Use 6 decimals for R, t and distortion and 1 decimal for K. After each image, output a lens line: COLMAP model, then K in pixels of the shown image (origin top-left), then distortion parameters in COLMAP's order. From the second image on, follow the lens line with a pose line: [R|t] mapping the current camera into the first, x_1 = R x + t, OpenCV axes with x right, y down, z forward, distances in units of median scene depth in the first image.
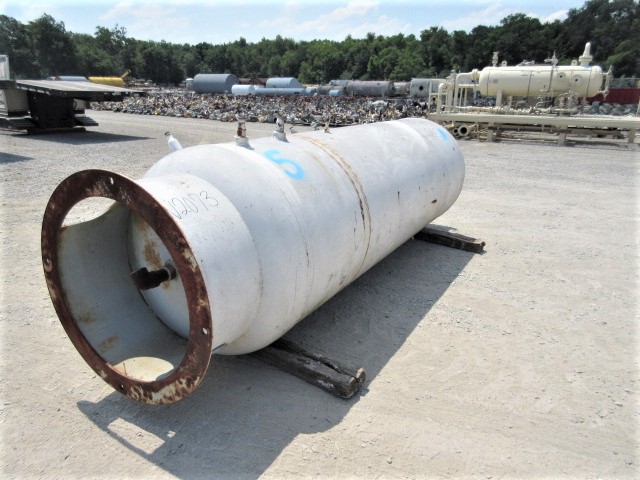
lens RADIAL K [[486.8, 0, 320.0], [0, 486.8, 240.0], [0, 0, 1]] dist [-0.005564, -0.005950]
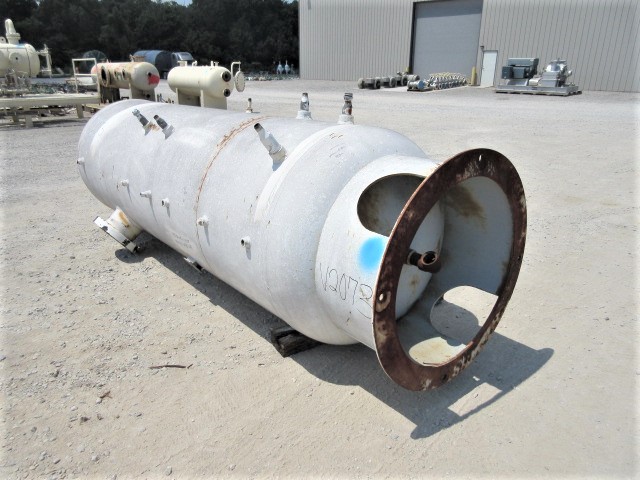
lens RADIAL K [[486.8, 0, 320.0], [0, 486.8, 240.0], [0, 0, 1]] dist [-0.005564, -0.005950]
pose [[0.337044, -0.321334, 0.884955, -1.104201], [0.286519, 0.930377, 0.228703, -0.214530], [-0.896832, 0.176473, 0.405646, 0.681939]]
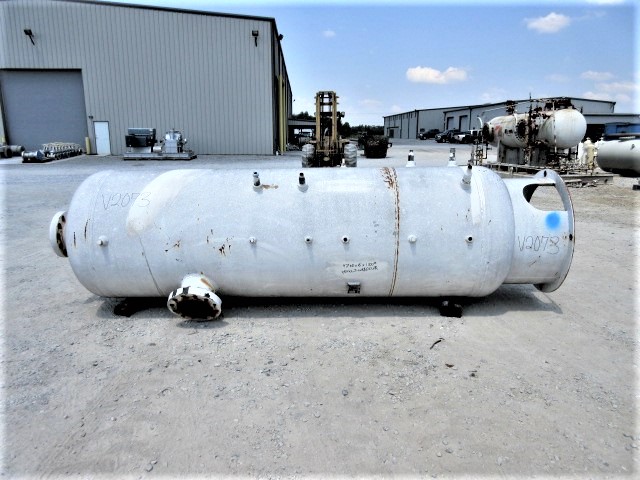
lens RADIAL K [[486.8, 0, 320.0], [0, 486.8, 240.0], [0, 0, 1]] dist [-0.005564, -0.005950]
pose [[-0.503322, -0.184736, 0.844120, -1.344294], [0.261868, 0.898330, 0.352743, -0.657724], [-0.823463, 0.398591, -0.403773, 2.096308]]
